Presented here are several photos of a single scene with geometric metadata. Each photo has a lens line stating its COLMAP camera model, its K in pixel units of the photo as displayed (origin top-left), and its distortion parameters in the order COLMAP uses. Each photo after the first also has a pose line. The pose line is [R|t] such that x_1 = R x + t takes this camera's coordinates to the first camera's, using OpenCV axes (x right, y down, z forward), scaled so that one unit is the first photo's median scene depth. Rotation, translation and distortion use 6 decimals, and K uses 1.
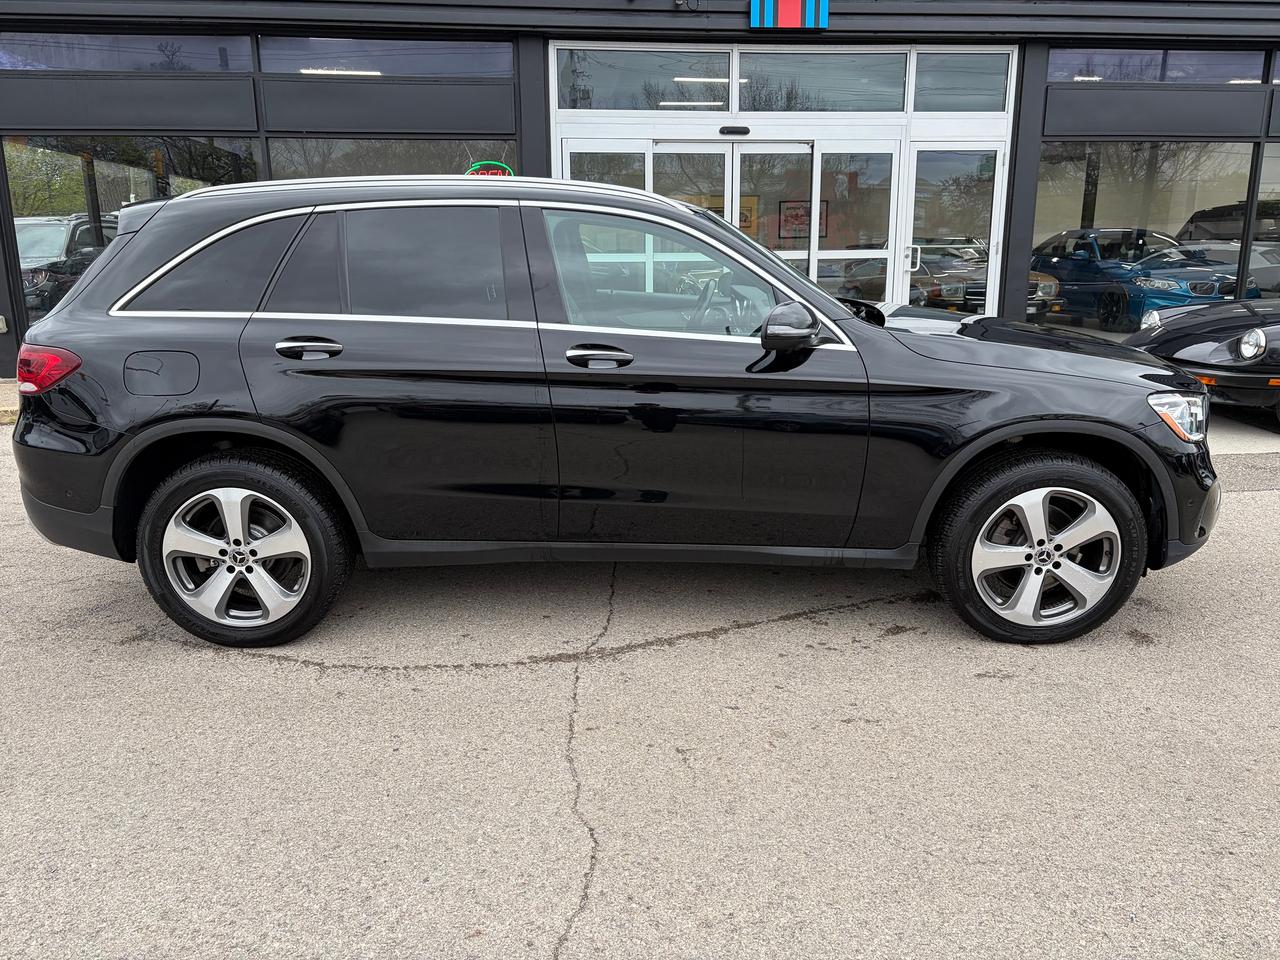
lens RADIAL K [[968.0, 0, 647.4], [0, 968.0, 467.1], [0, 0, 1]] dist [0.045934, -0.049694]
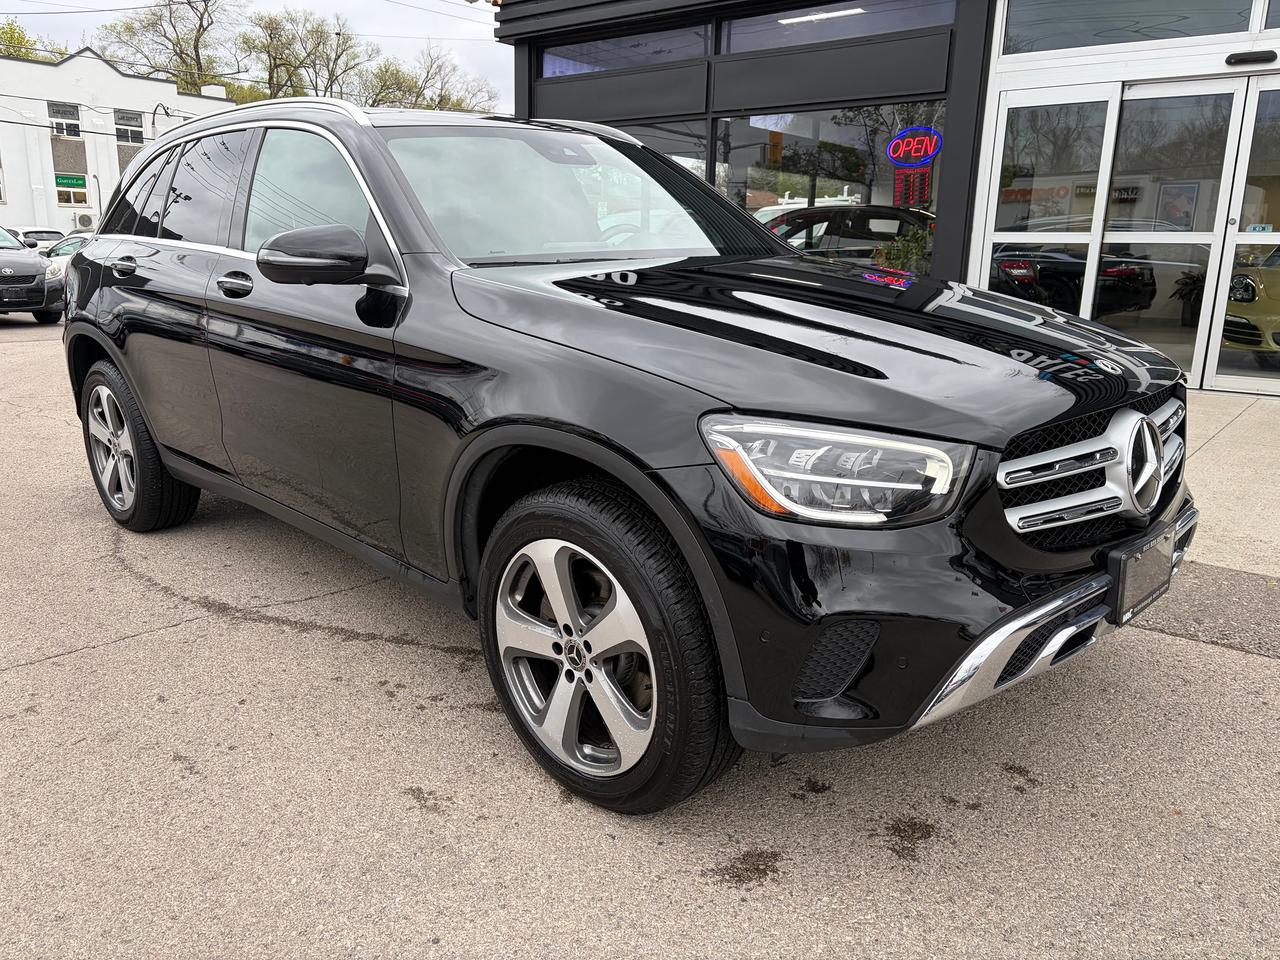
lens RADIAL K [[968.0, 0, 616.1], [0, 968.0, 483.2], [0, 0, 1]] dist [0.045934, -0.049694]
pose [[0.704340, 0.181344, -0.686309, 0.813526], [-0.179114, 0.980937, 0.075375, -0.061477], [0.686894, 0.069838, 0.723394, 0.575776]]
